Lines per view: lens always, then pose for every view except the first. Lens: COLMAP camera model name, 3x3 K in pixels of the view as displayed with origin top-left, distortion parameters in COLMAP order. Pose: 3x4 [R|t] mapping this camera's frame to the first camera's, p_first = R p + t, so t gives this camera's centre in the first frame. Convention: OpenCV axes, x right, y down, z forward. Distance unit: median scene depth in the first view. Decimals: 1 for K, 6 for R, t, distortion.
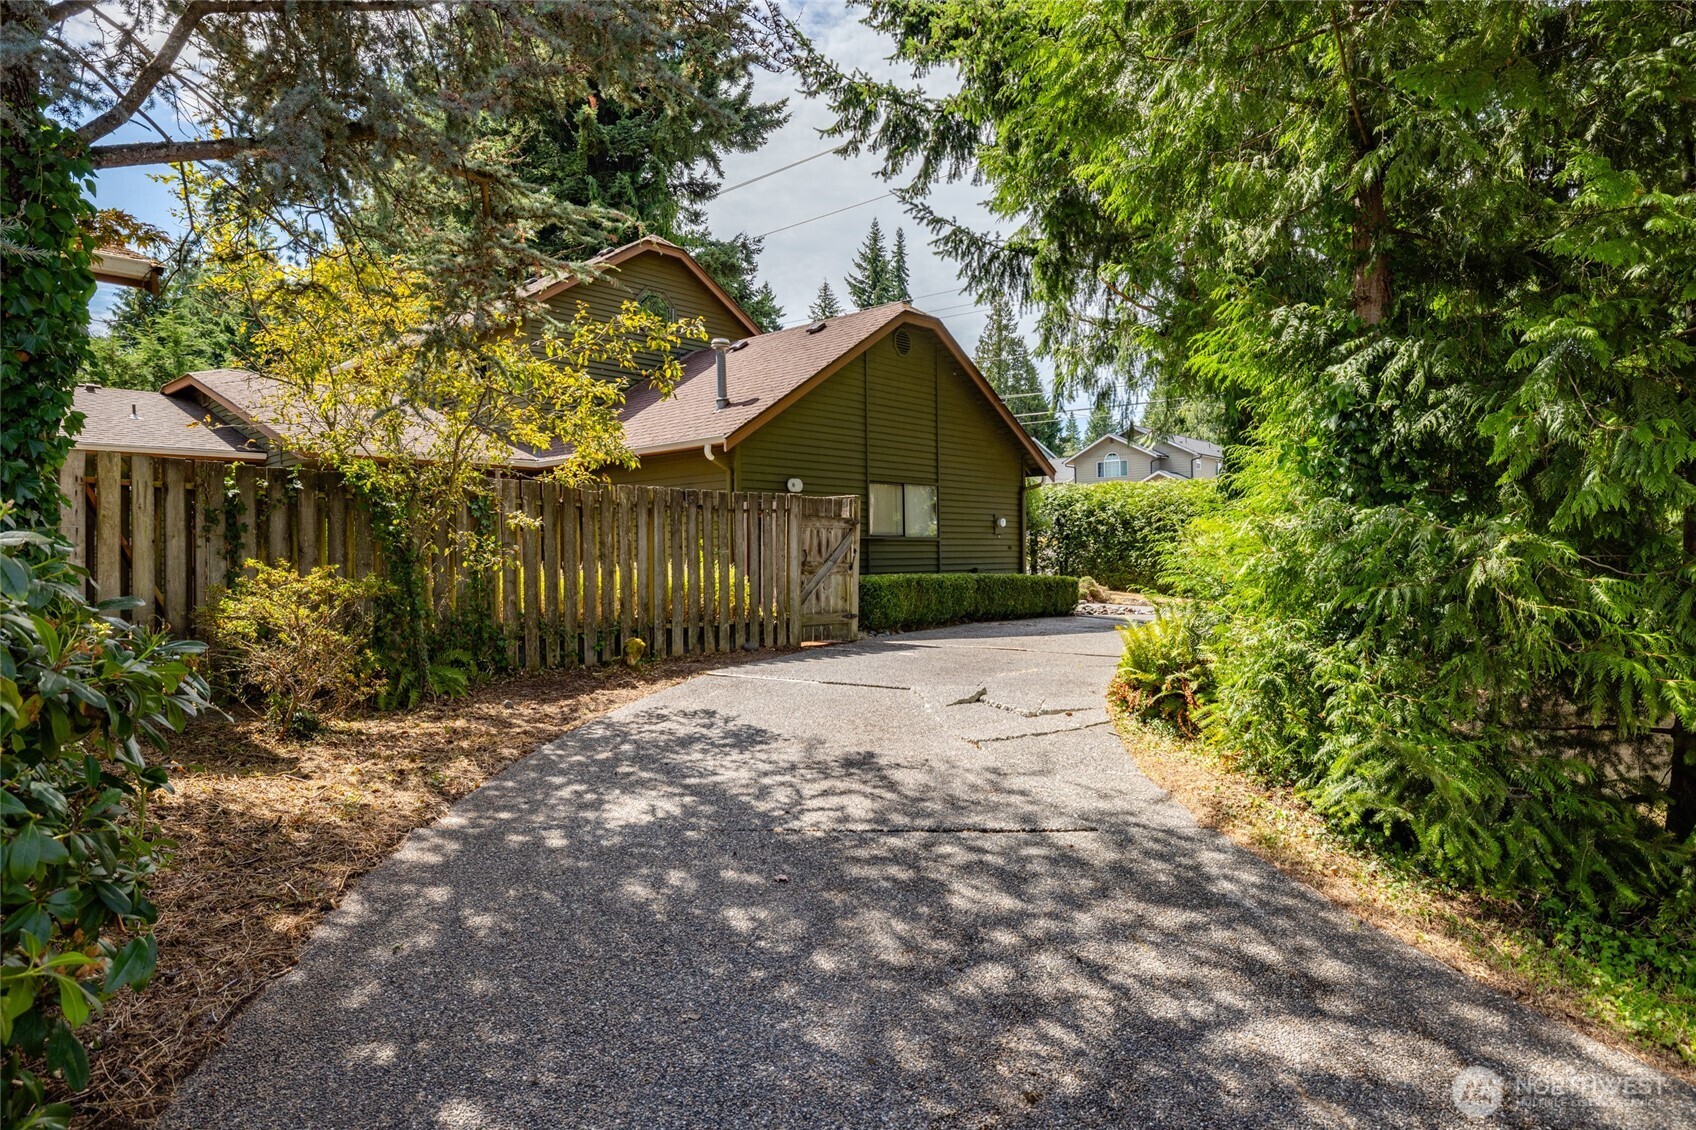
lens RADIAL K [[999.2, 0, 848.0], [0, 999.2, 565.0], [0, 0, 1]] dist [-0.031700, -0.000409]
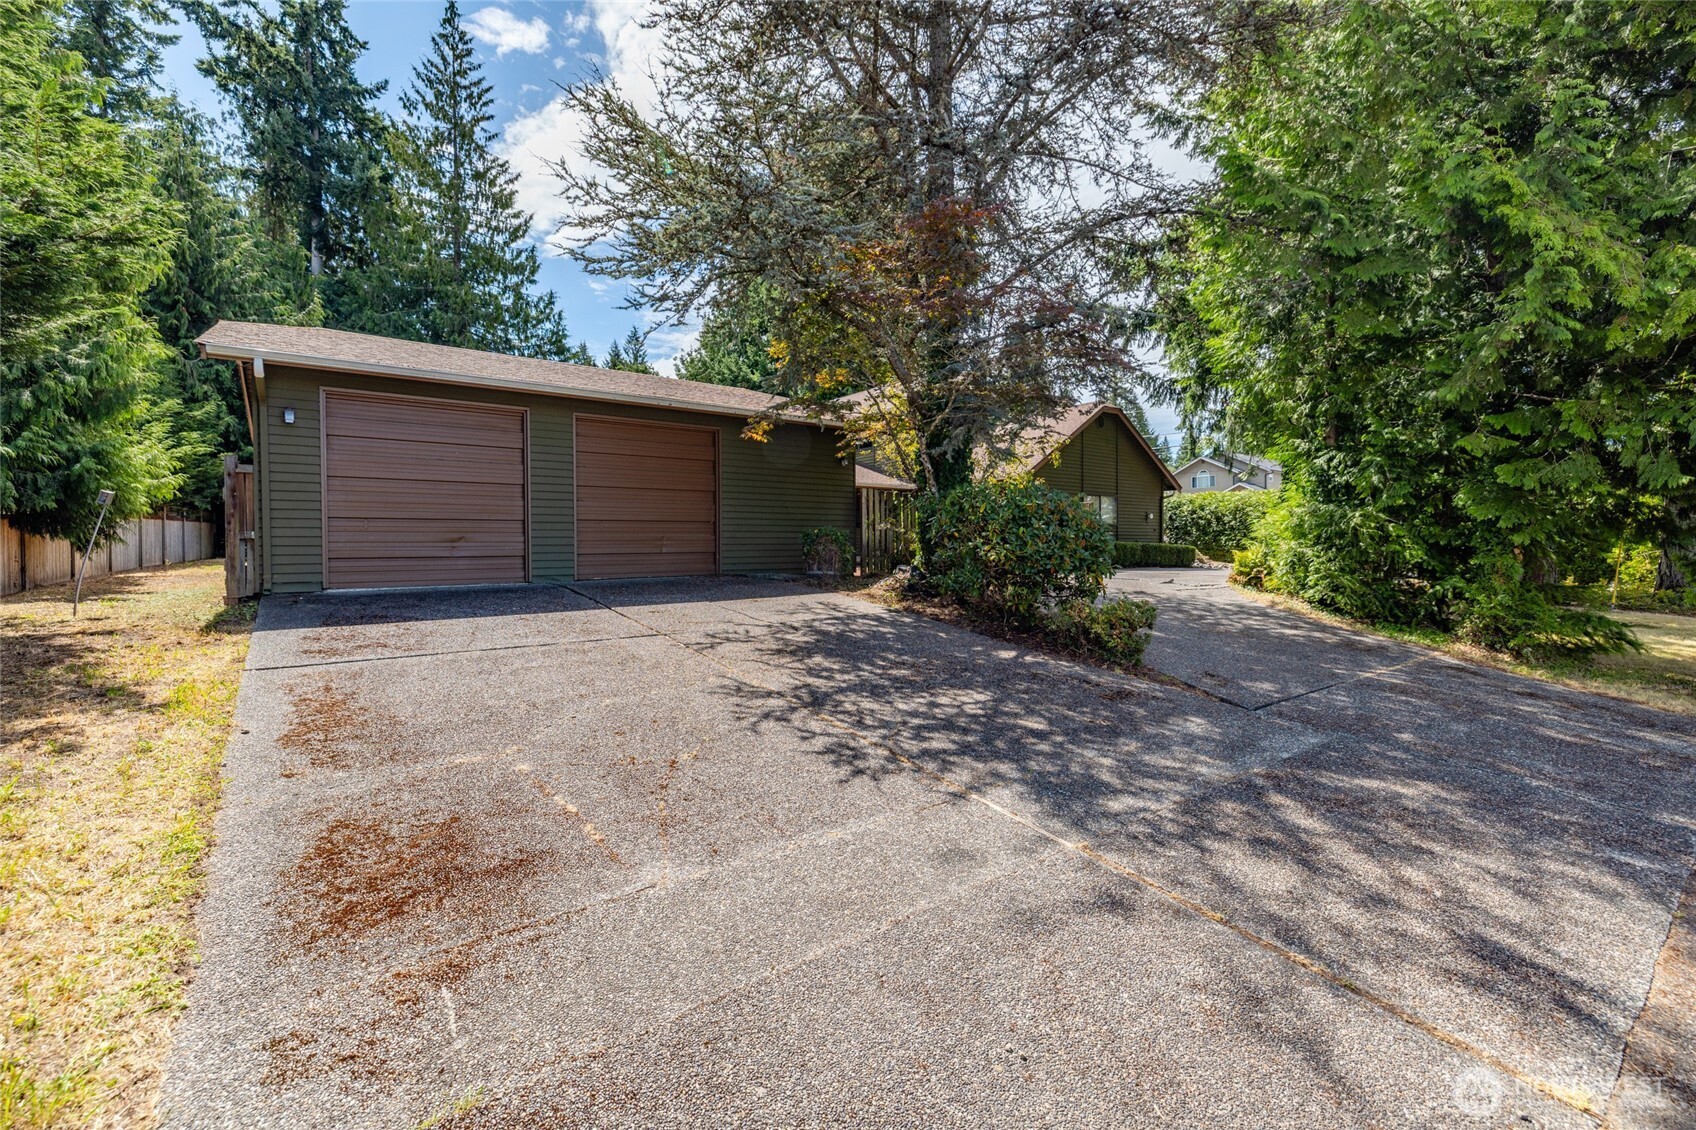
lens RADIAL K [[749.5, 0, 828.5], [0, 749.5, 564.1], [0, 0, 1]] dist [-0.000773, -0.000213]
pose [[0.981194, 0.010579, -0.192735, -0.401570], [-0.008095, 0.999874, 0.013668, 0.077944], [0.192856, -0.011850, 0.981156, -1.161589]]
